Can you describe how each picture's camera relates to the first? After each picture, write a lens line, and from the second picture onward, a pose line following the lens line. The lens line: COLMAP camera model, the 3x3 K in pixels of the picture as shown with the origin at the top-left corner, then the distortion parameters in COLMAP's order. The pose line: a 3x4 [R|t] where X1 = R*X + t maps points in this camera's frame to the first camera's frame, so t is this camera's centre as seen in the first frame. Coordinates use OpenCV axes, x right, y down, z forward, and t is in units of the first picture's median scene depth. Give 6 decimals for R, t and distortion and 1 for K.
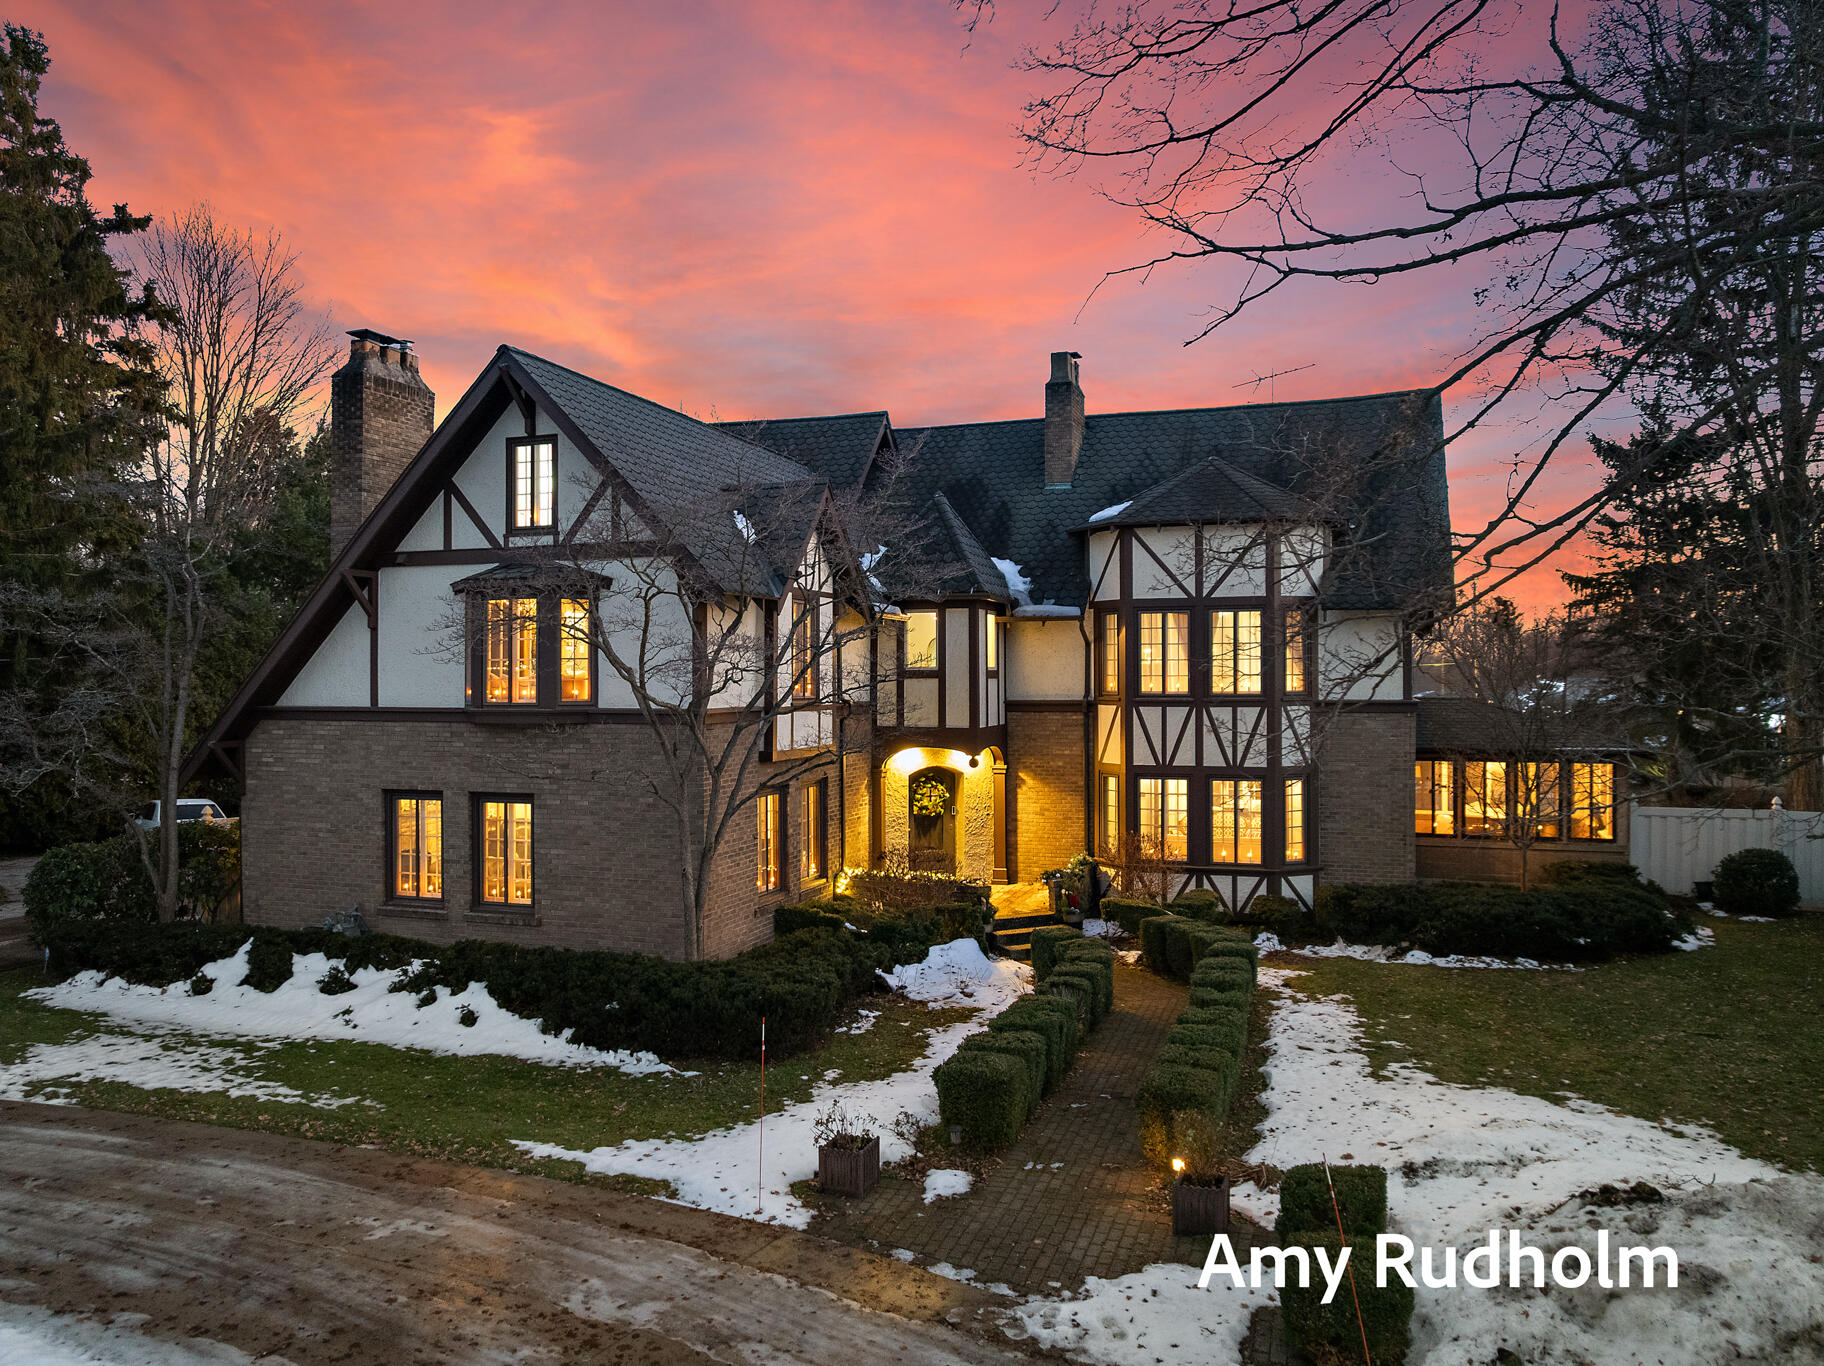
lens RADIAL K [[1314.1, 0, 914.1], [0, 1314.1, 674.7], [0, 0, 1]] dist [-0.045249, 0.003998]
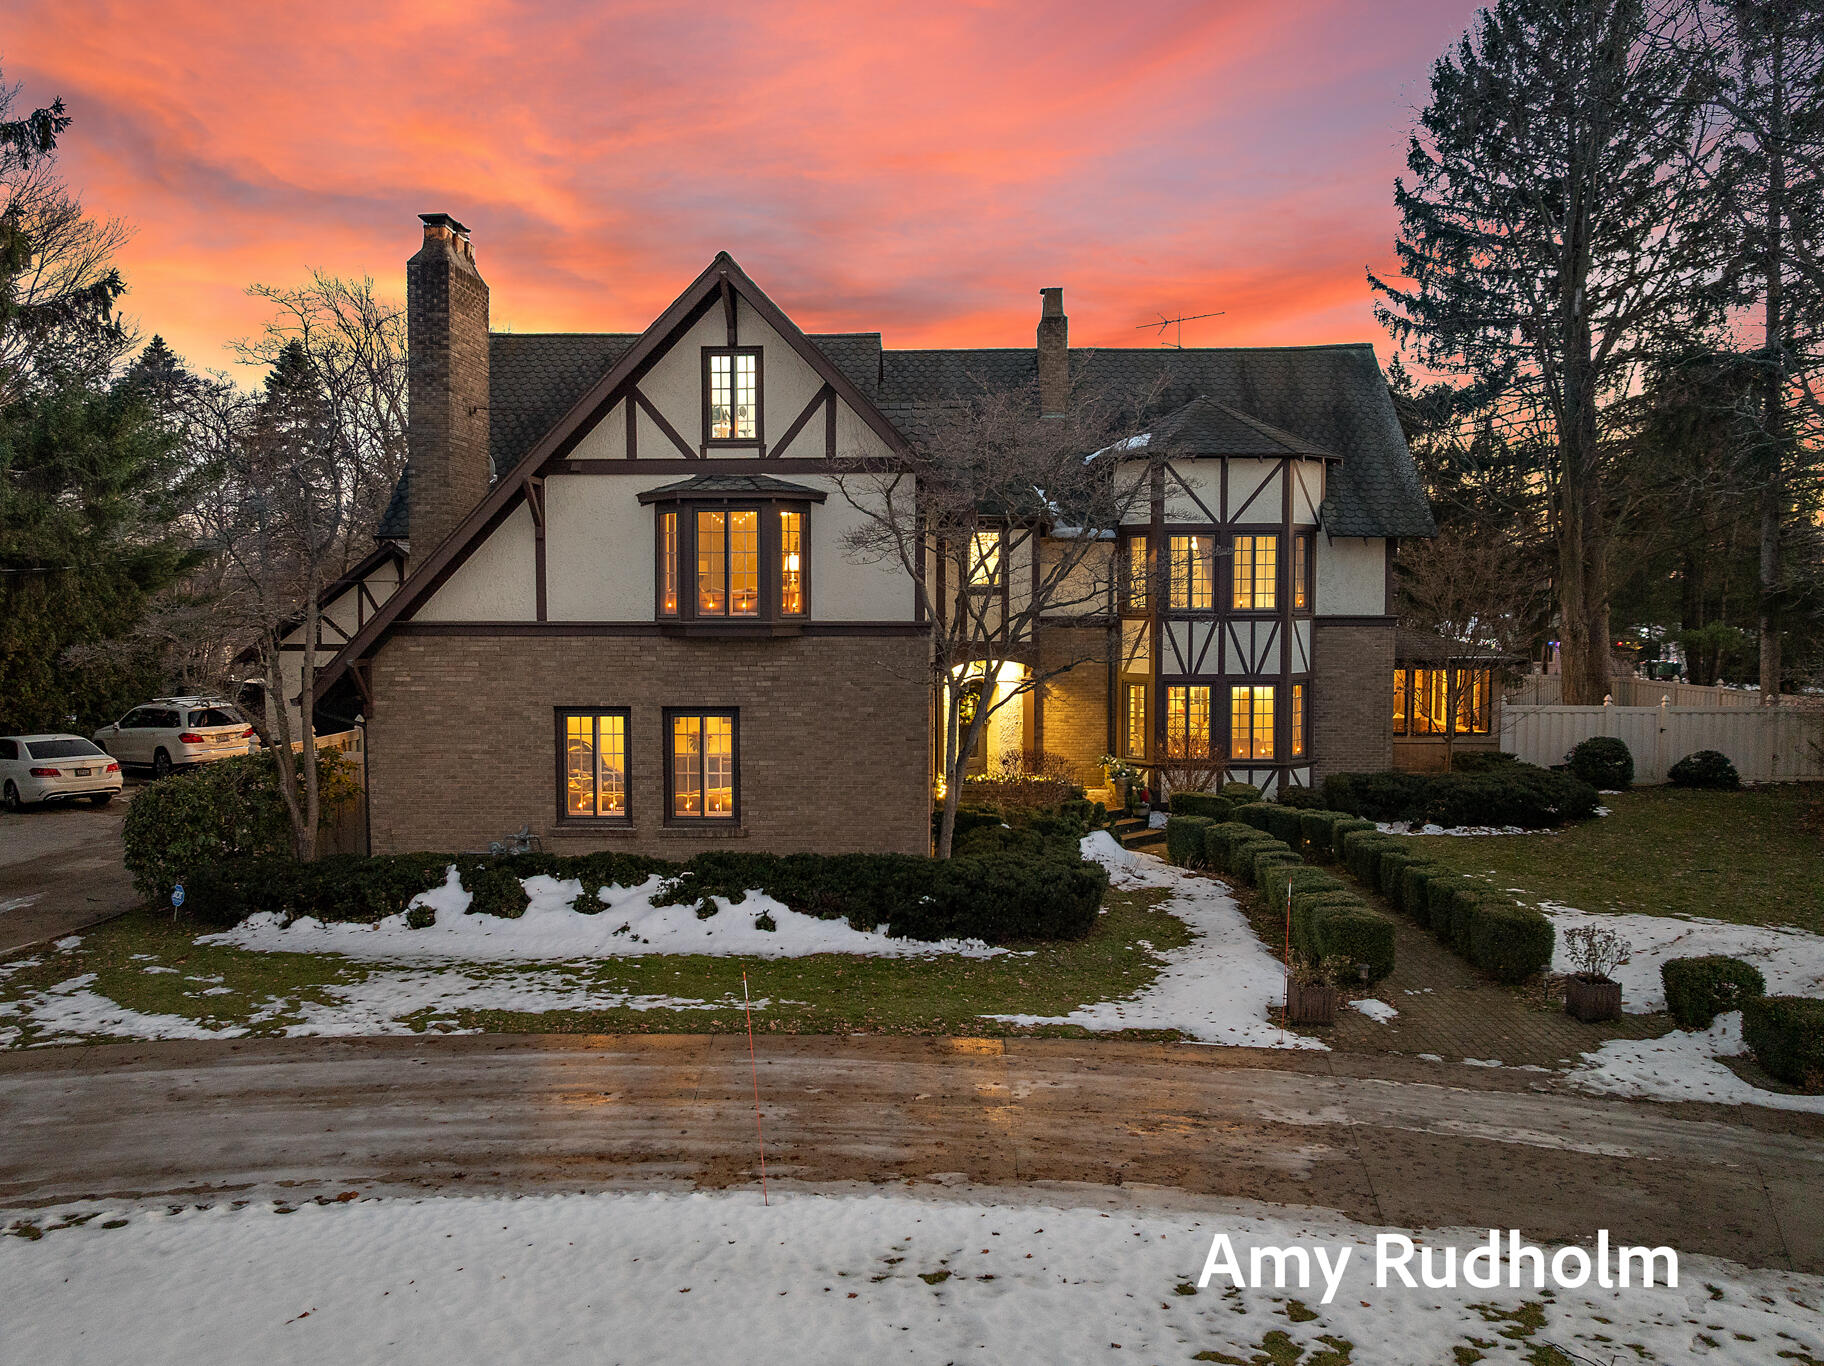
lens RADIAL K [[1336.3, 0, 915.4], [0, 1336.3, 678.9], [0, 0, 1]] dist [-0.038151, -0.004211]
pose [[0.955170, -0.014752, 0.295690, -0.458930], [-0.002872, 0.998249, 0.059078, 0.008690], [-0.296043, -0.057278, 0.953456, -0.015894]]
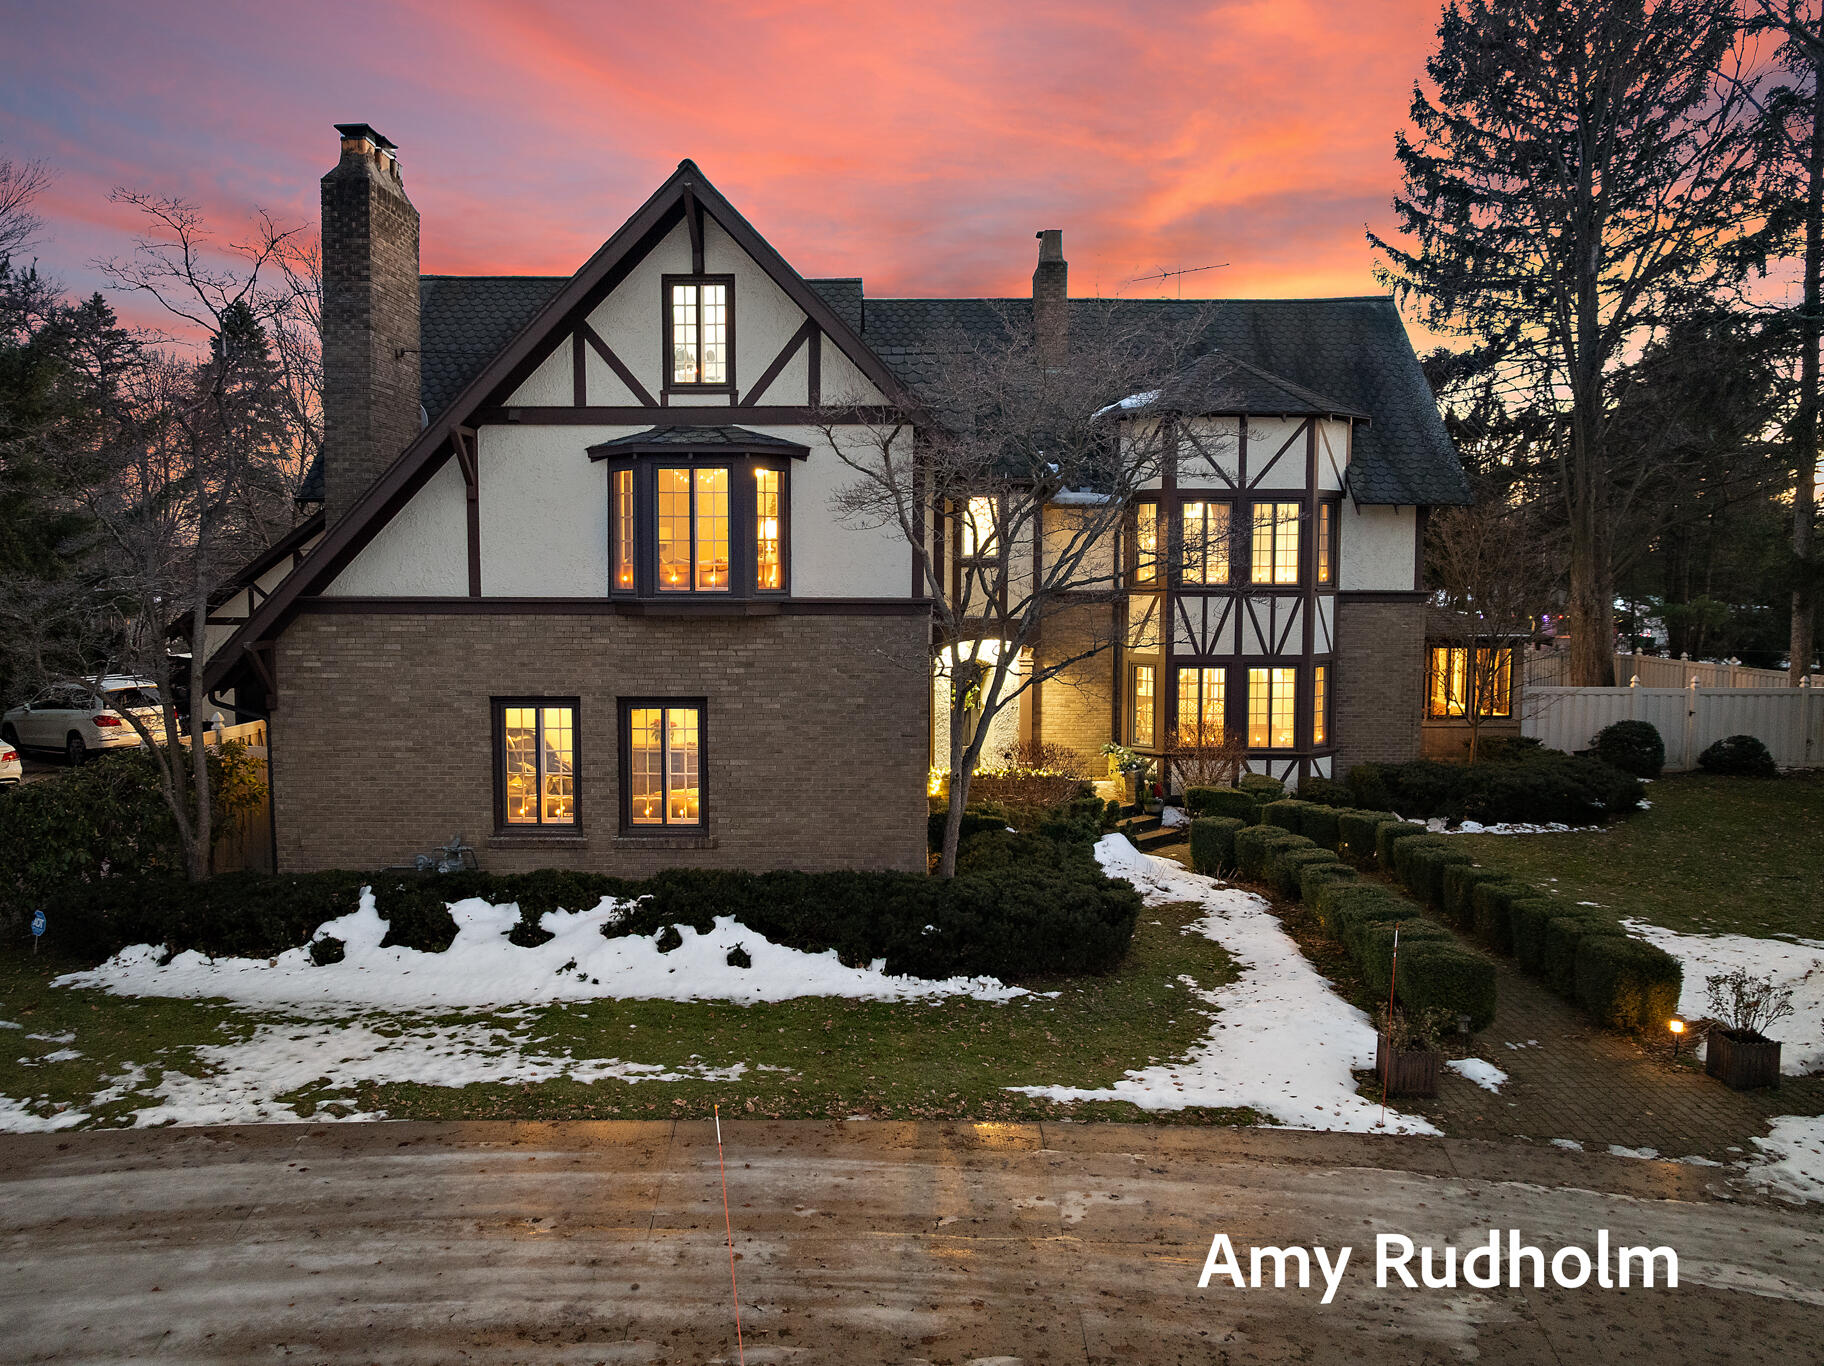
lens RADIAL K [[1314.1, 0, 914.1], [0, 1314.1, 674.7], [0, 0, 1]] dist [-0.045249, 0.003998]
pose [[0.947277, -0.019703, 0.319810, -0.432421], [-0.006110, 0.996815, 0.079509, 0.006745], [-0.320358, -0.077271, 0.944140, 0.140006]]
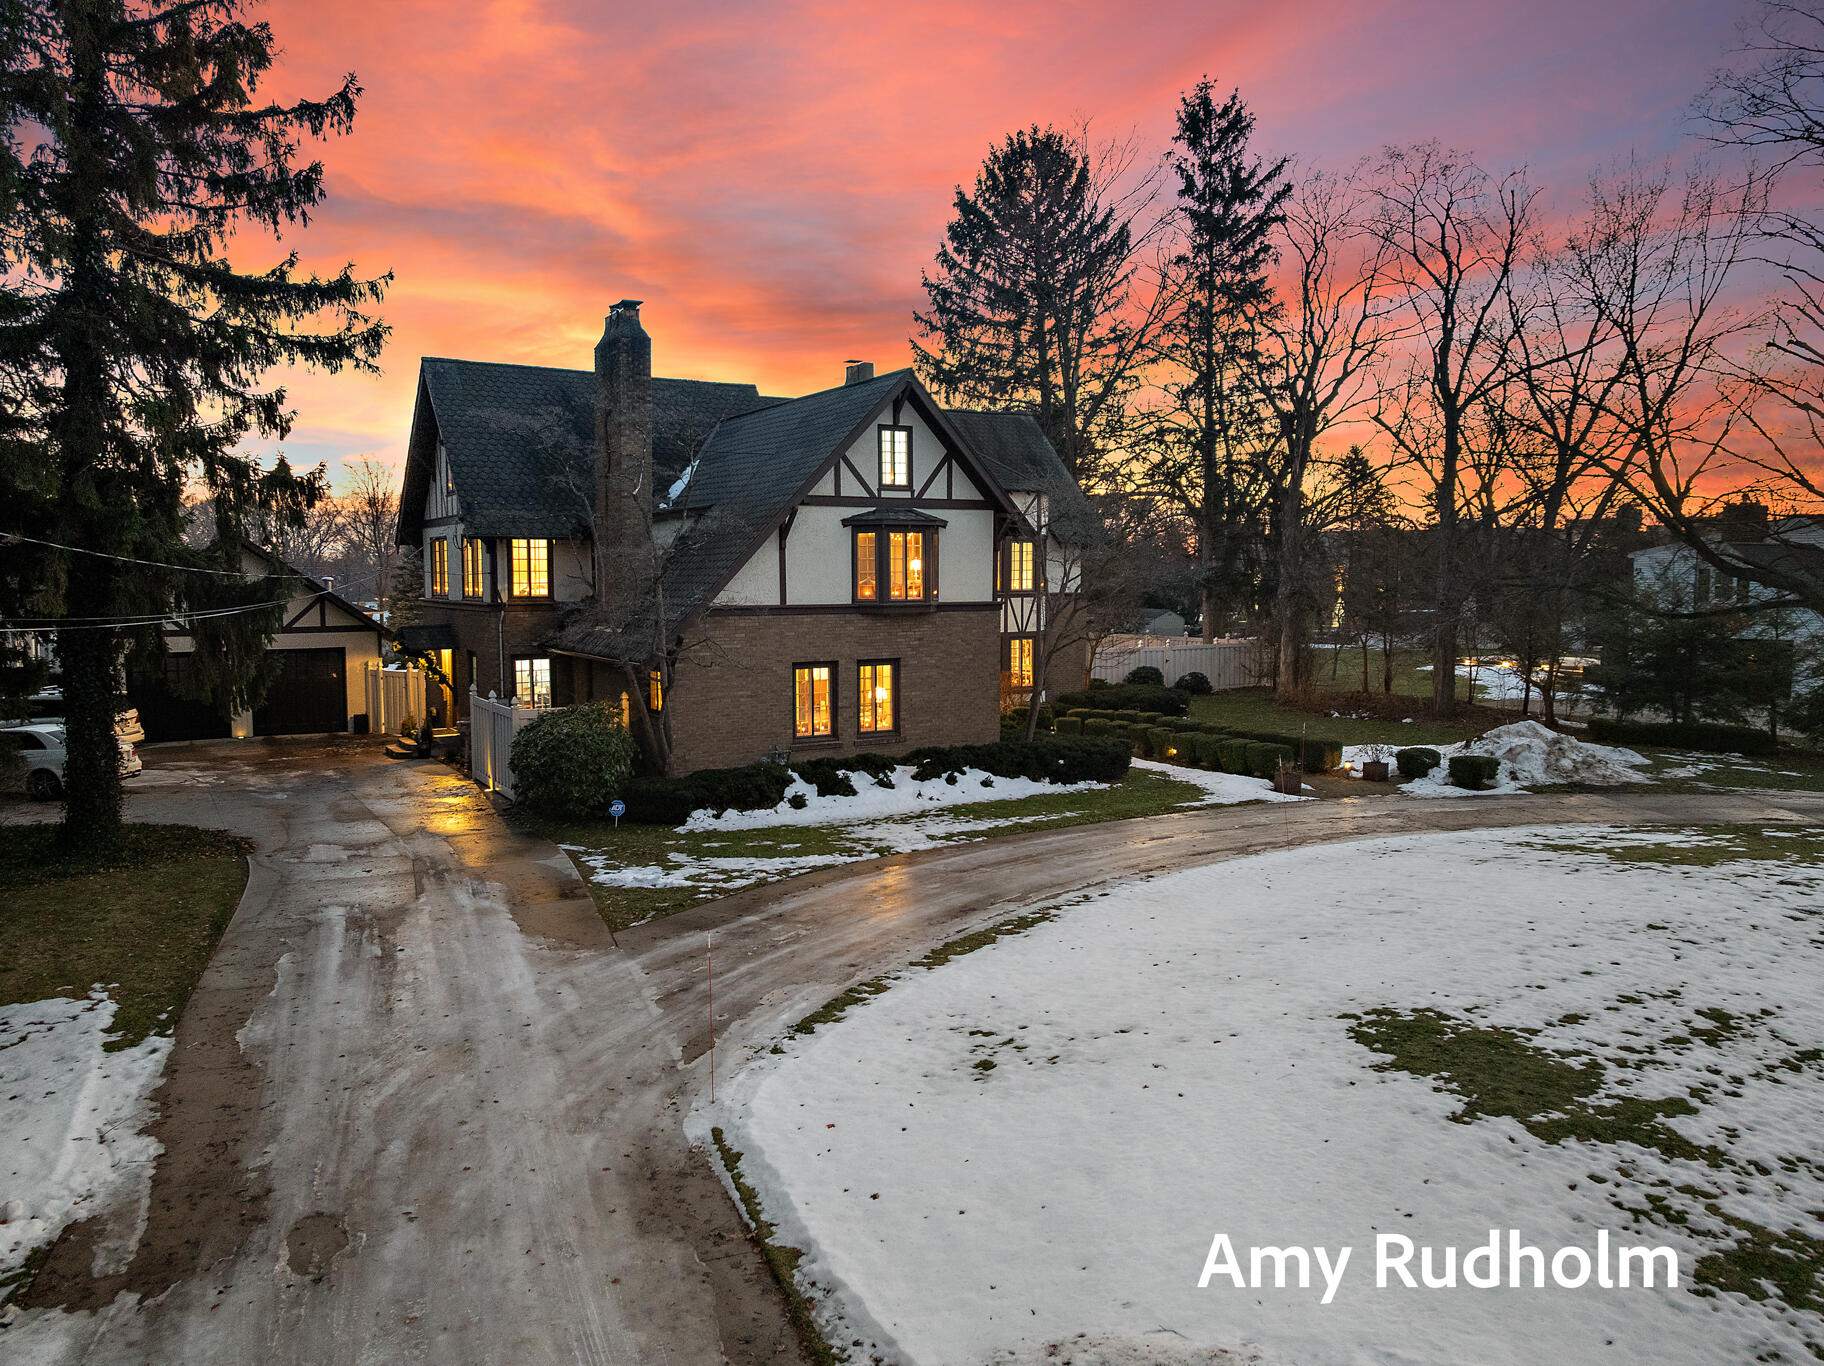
lens RADIAL K [[1296.6, 0, 912.0], [0, 1296.6, 683.0], [0, 0, 1]] dist [-0.006845, -0.000464]
pose [[0.640032, -0.064723, 0.765617, -1.452874], [-0.000118, 0.996437, 0.084335, -0.009500], [-0.768348, -0.054067, 0.637744, -0.000100]]
